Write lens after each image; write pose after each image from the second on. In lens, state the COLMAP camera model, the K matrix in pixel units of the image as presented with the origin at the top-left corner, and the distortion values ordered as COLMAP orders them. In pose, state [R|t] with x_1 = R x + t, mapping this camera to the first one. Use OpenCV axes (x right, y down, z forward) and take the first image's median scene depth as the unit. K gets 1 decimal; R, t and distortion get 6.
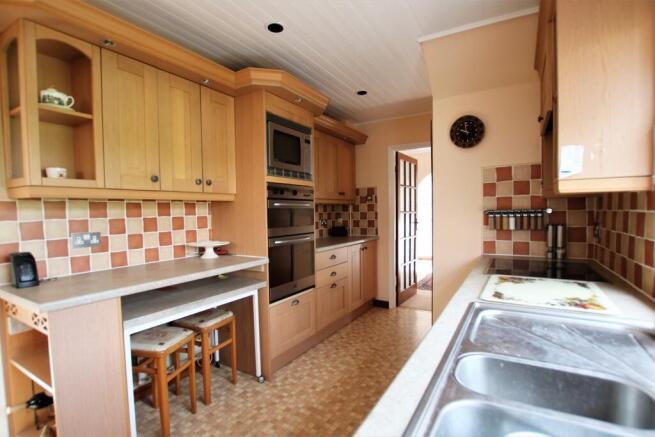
lens RADIAL K [[315.6, 0, 326.3], [0, 315.6, 225.3], [0, 0, 1]] dist [-0.023482, 0.000410]
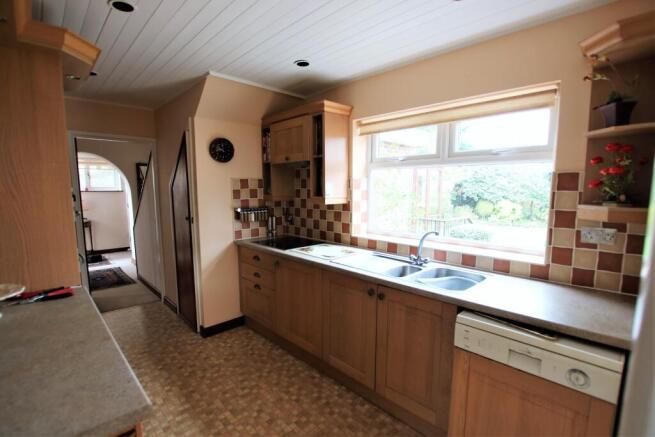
lens RADIAL K [[315.6, 0, 326.3], [0, 315.6, 225.3], [0, 0, 1]] dist [-0.023482, 0.000410]
pose [[0.268740, -0.100841, 0.957920, -0.777588], [0.038059, 0.994840, 0.094050, -0.096992], [-0.962461, 0.011183, 0.271191, 0.238125]]
